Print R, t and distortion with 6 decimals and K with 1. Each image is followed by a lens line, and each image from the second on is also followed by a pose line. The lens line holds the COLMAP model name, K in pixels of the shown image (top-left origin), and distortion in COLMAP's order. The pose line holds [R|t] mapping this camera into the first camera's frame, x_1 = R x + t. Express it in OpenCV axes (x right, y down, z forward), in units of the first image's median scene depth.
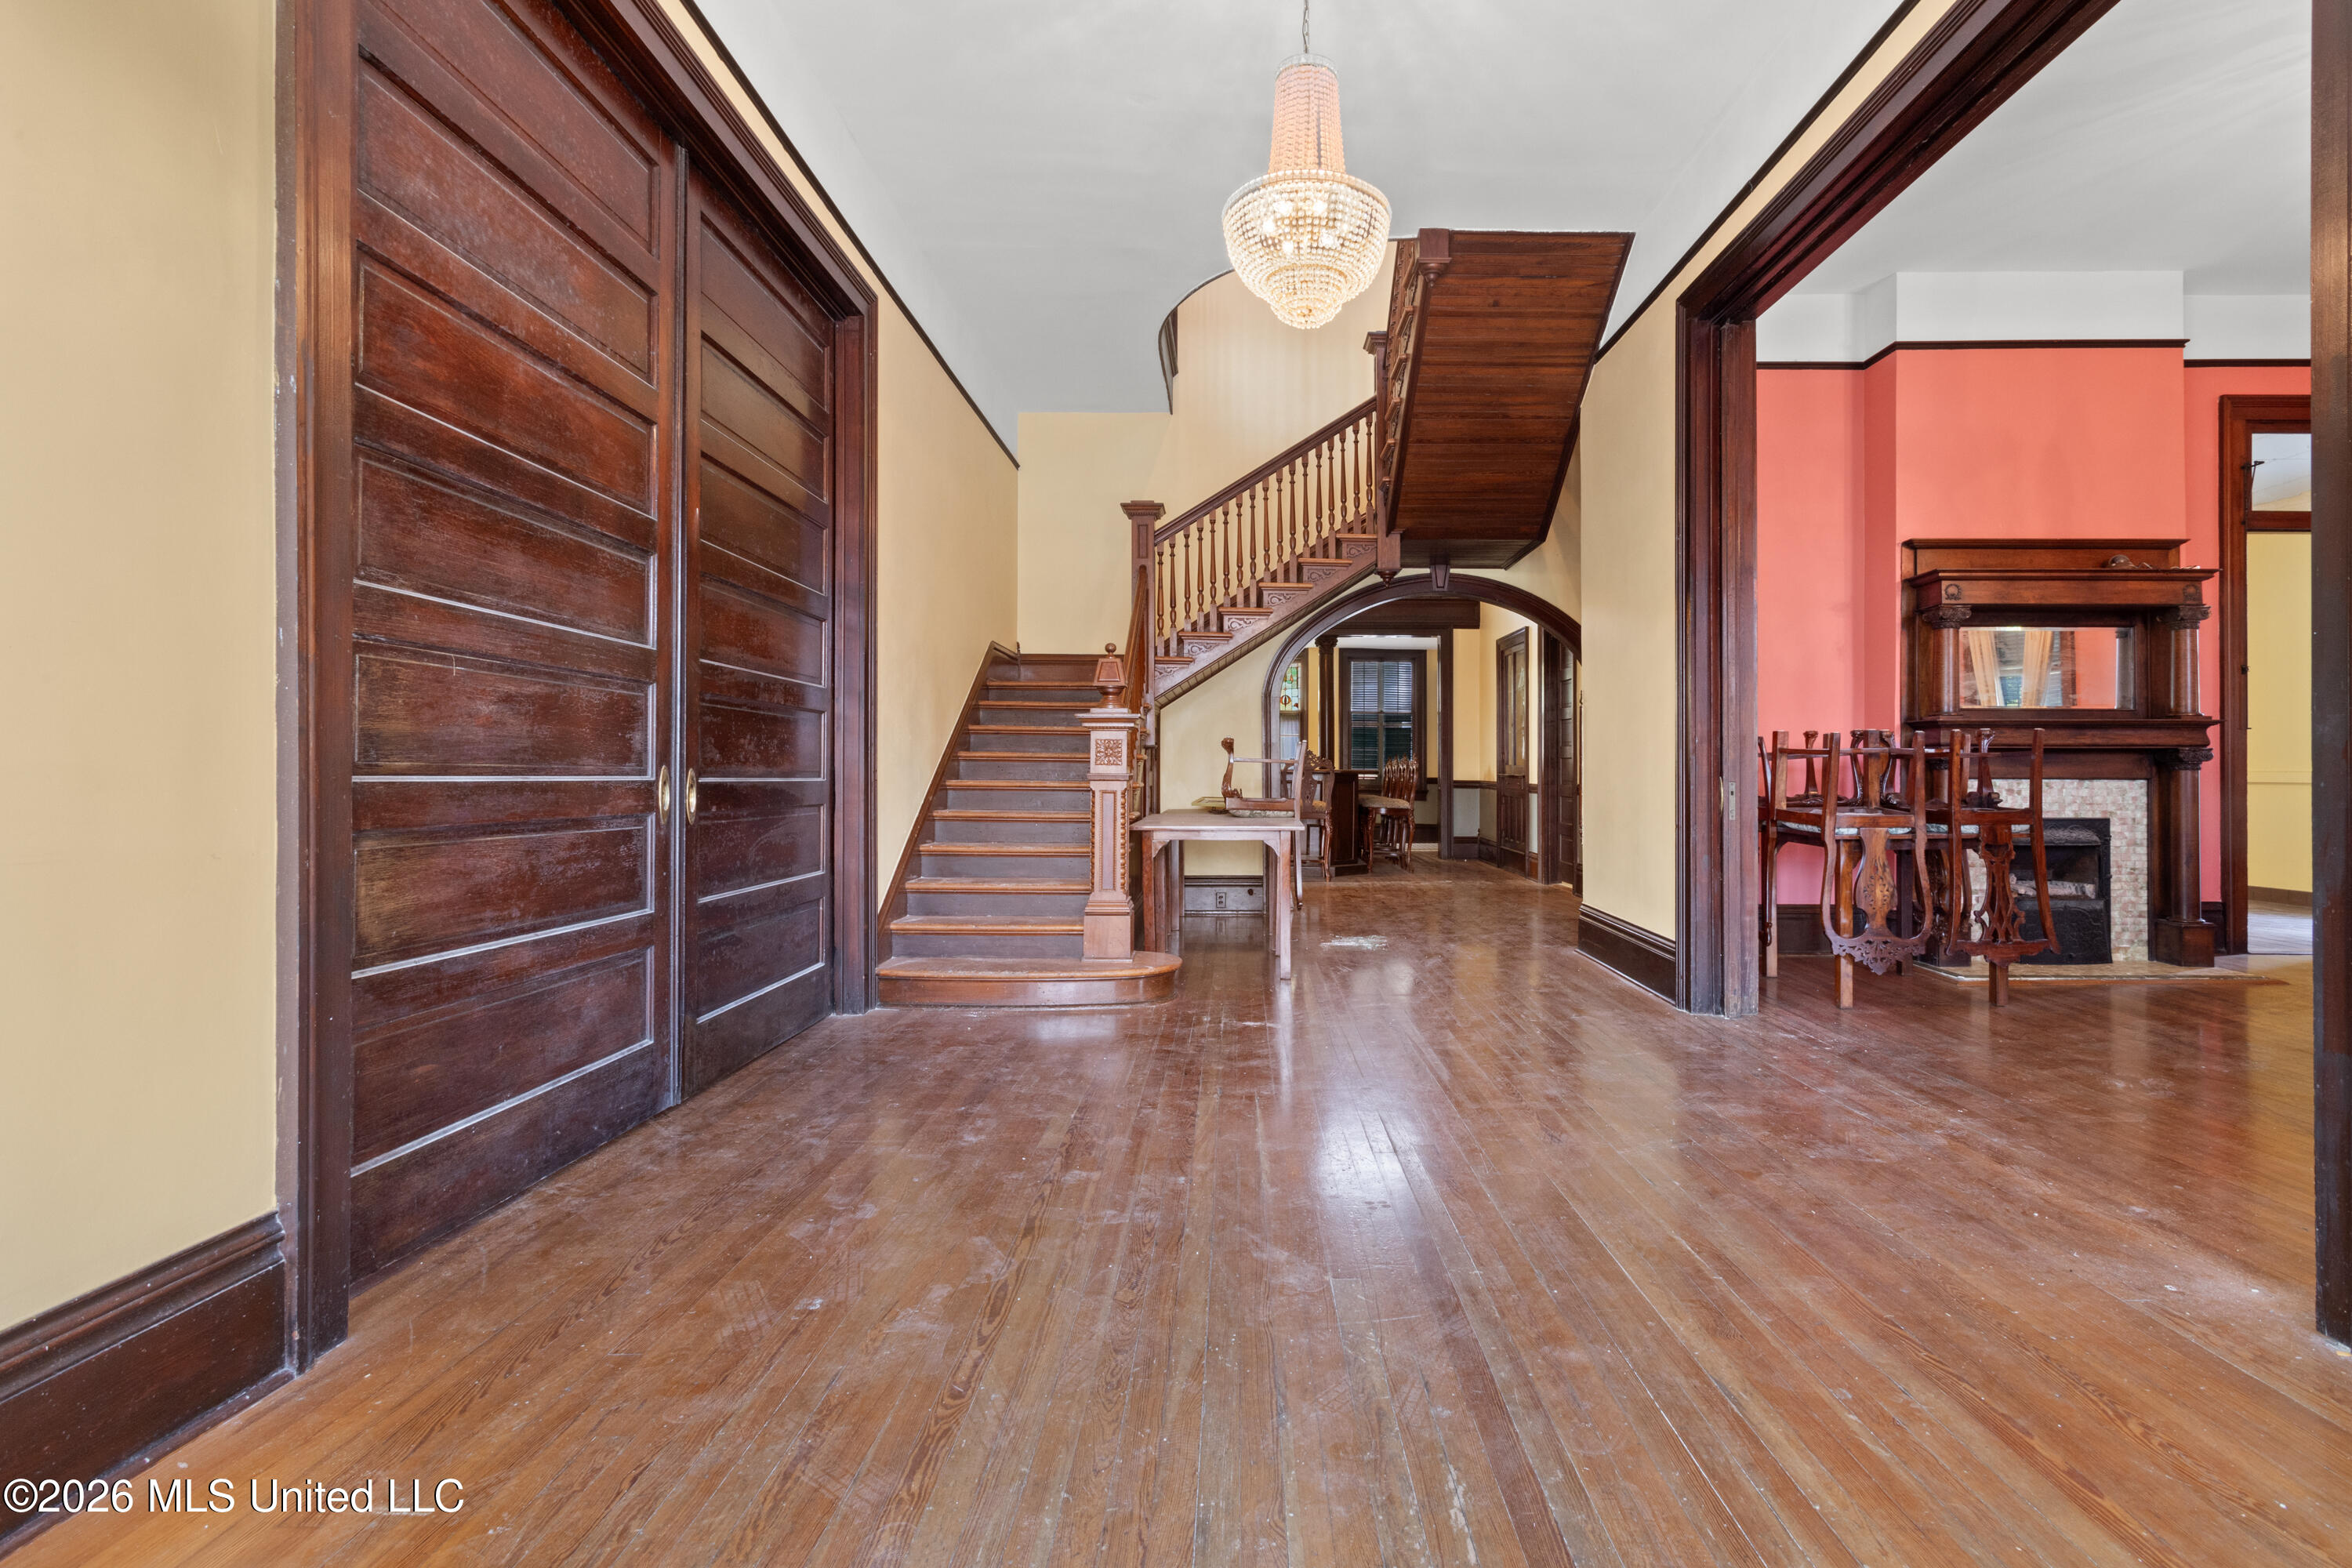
lens RADIAL K [[1121.7, 0, 1245.3], [0, 1121.7, 766.5], [0, 0, 1]] dist [0.001057, 0.001020]
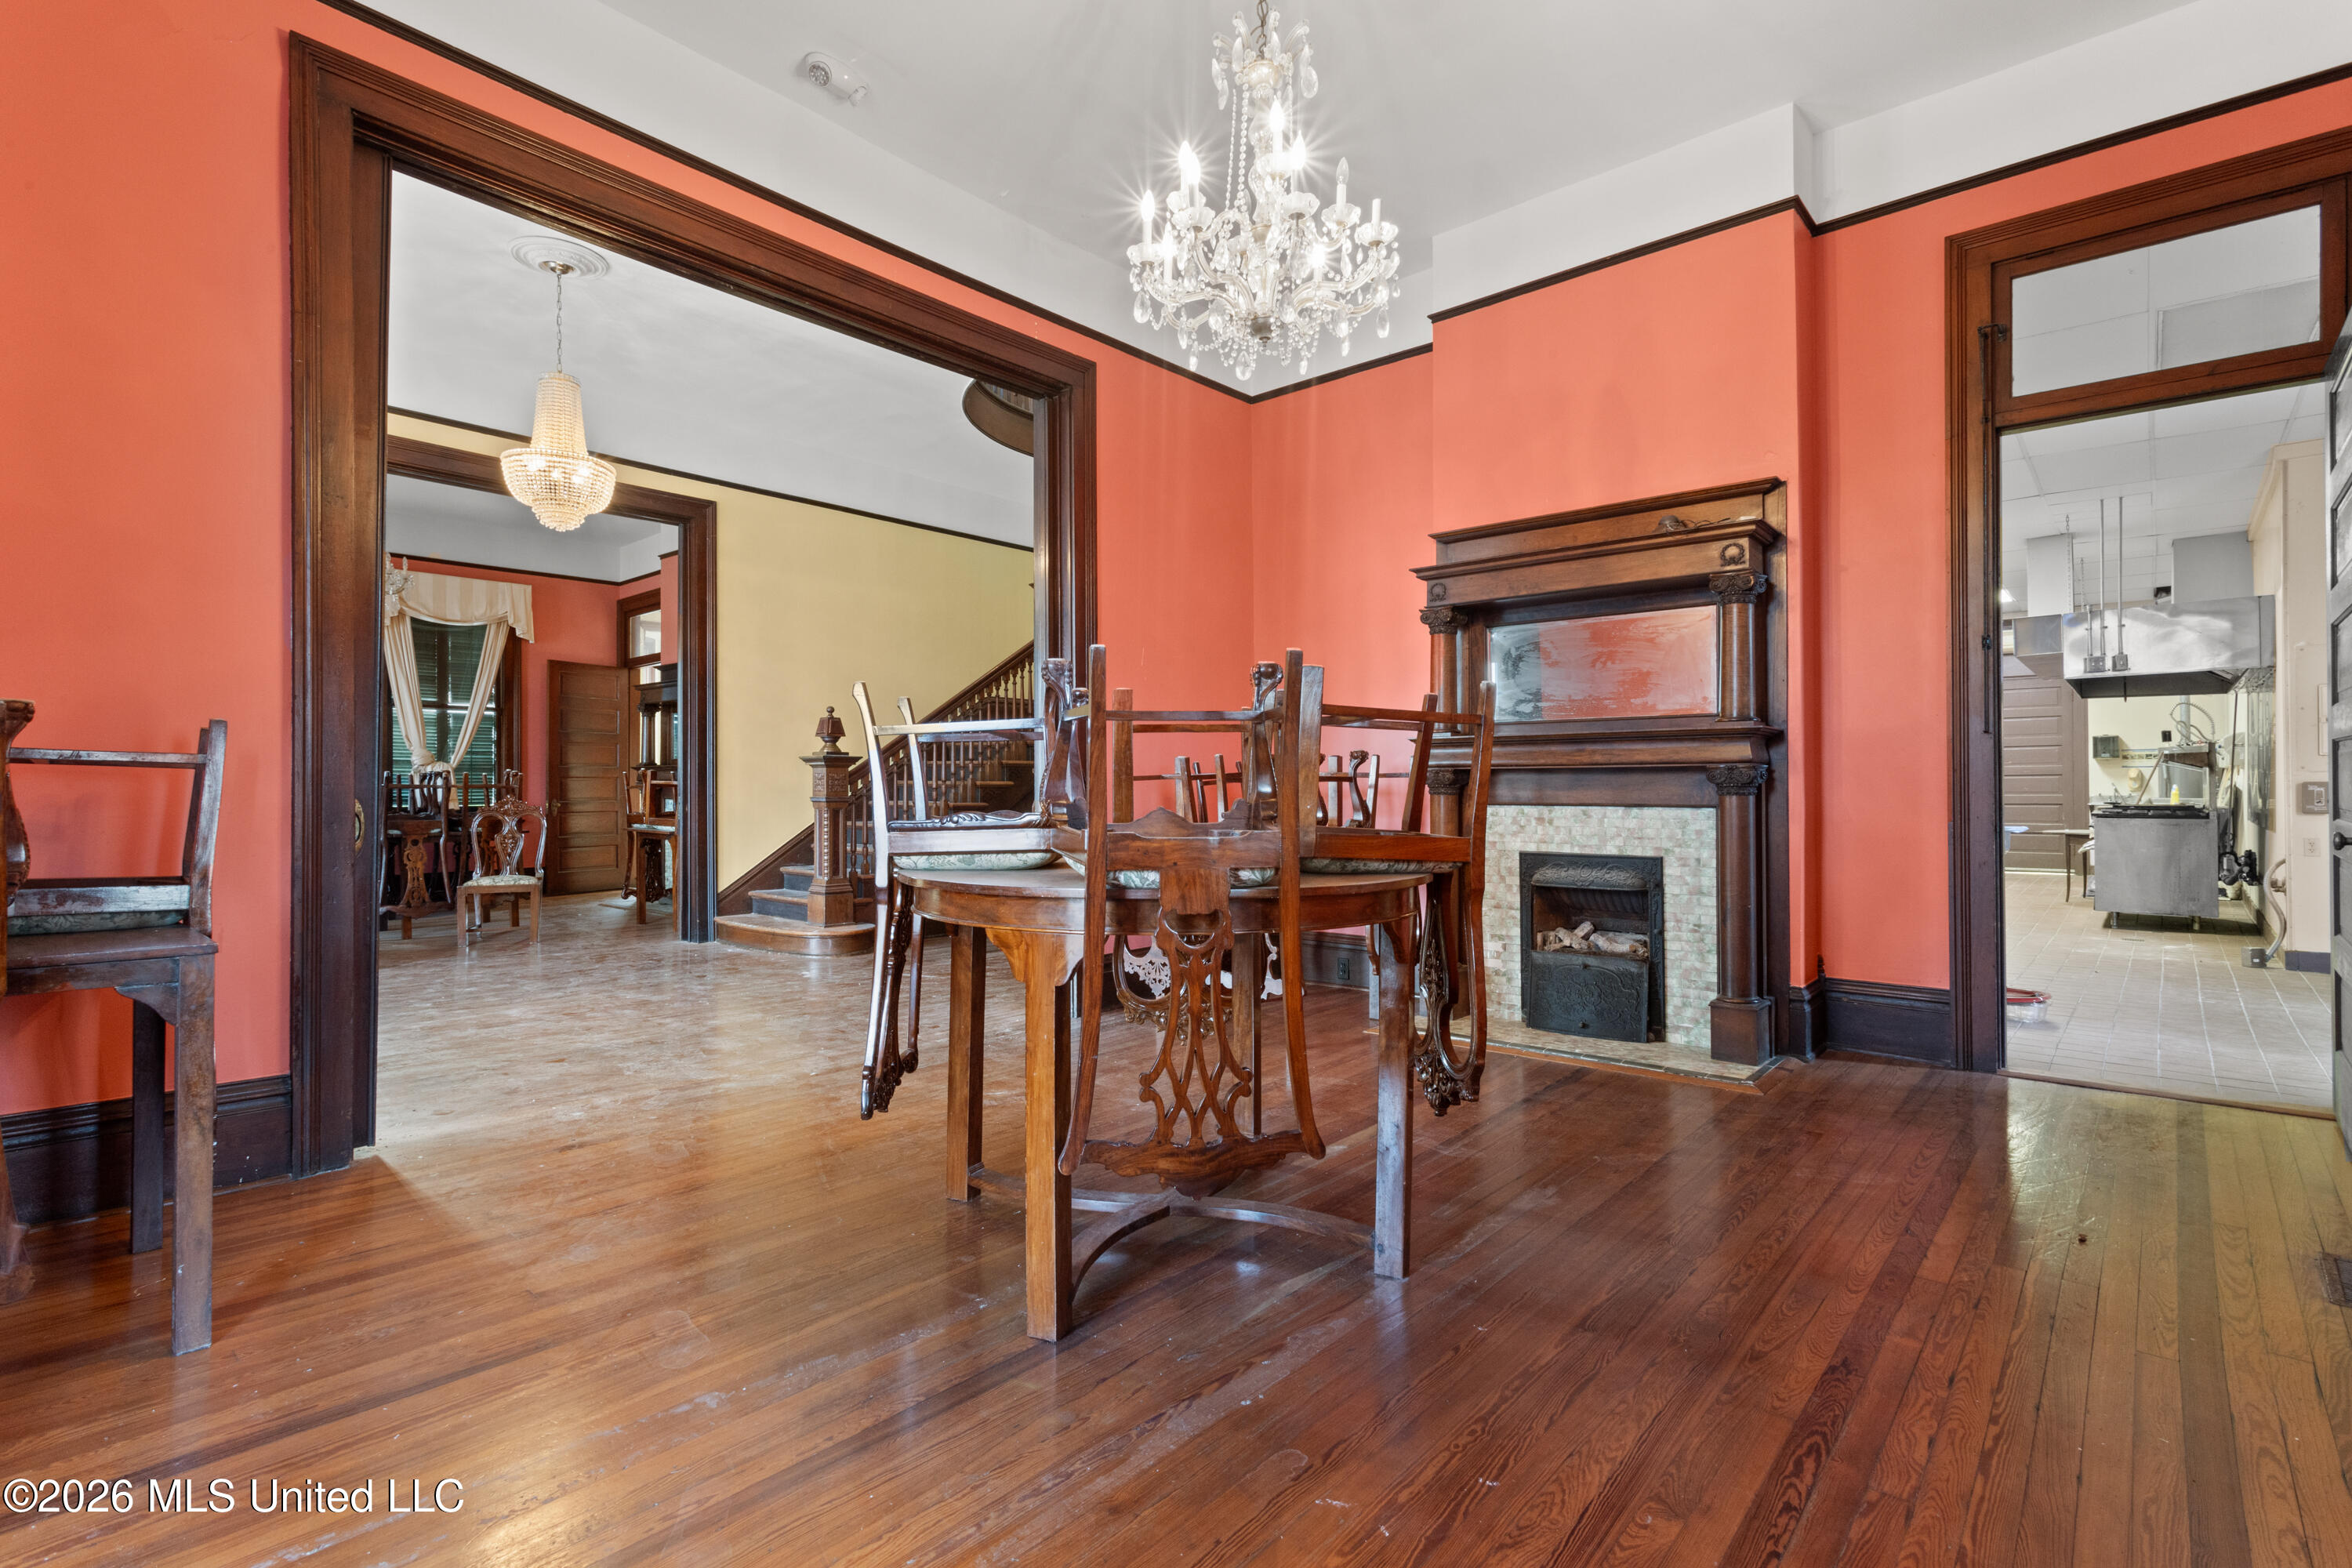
lens RADIAL K [[1121.7, 0, 1177.0], [0, 1121.7, 785.9], [0, 0, 1]] dist [0.001057, 0.001020]
pose [[0.755628, -0.006401, -0.654970, 1.021446], [0.003808, 0.999978, -0.005380, 0.000099], [0.654991, 0.001571, 0.755635, 0.199172]]
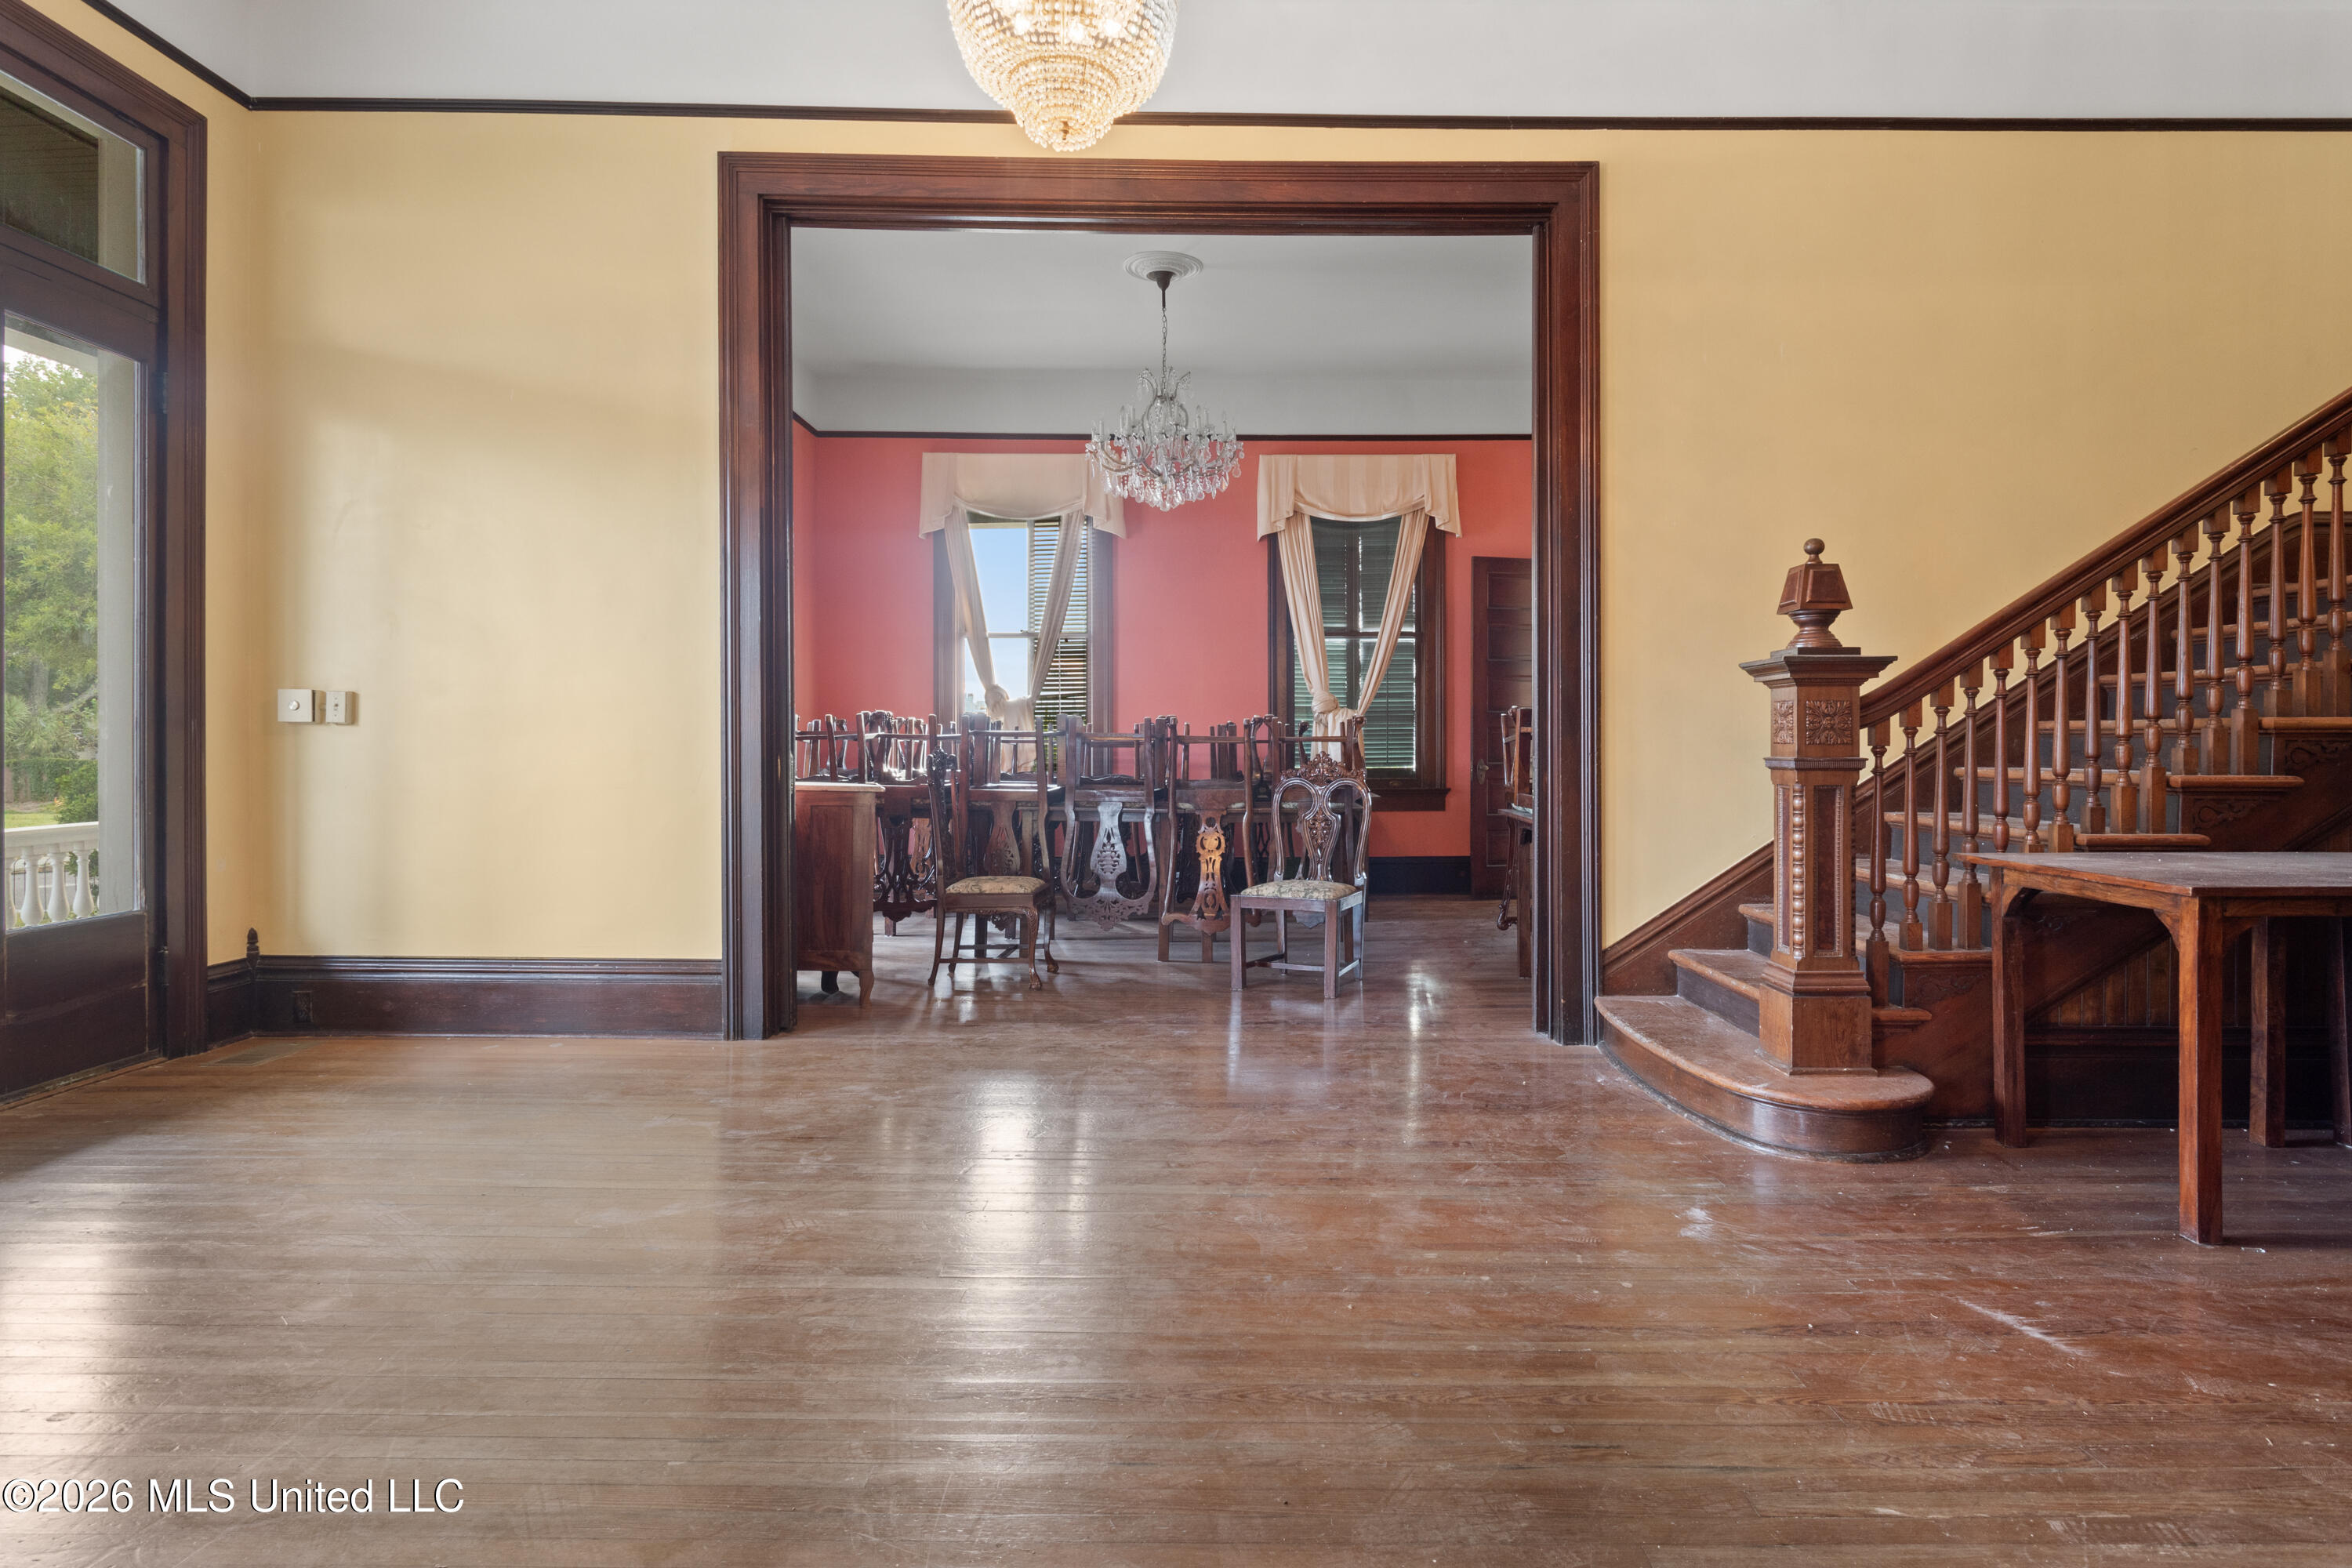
lens RADIAL K [[1309.0, 0, 1198.5], [0, 1309.0, 770.7], [0, 0, 1]] dist [0.007274, 0.001342]
pose [[0.003824, 0.013194, -0.999906, 0.511981], [0.002036, 0.999911, 0.013202, 0.001429], [0.999991, -0.002086, 0.003797, 0.607326]]
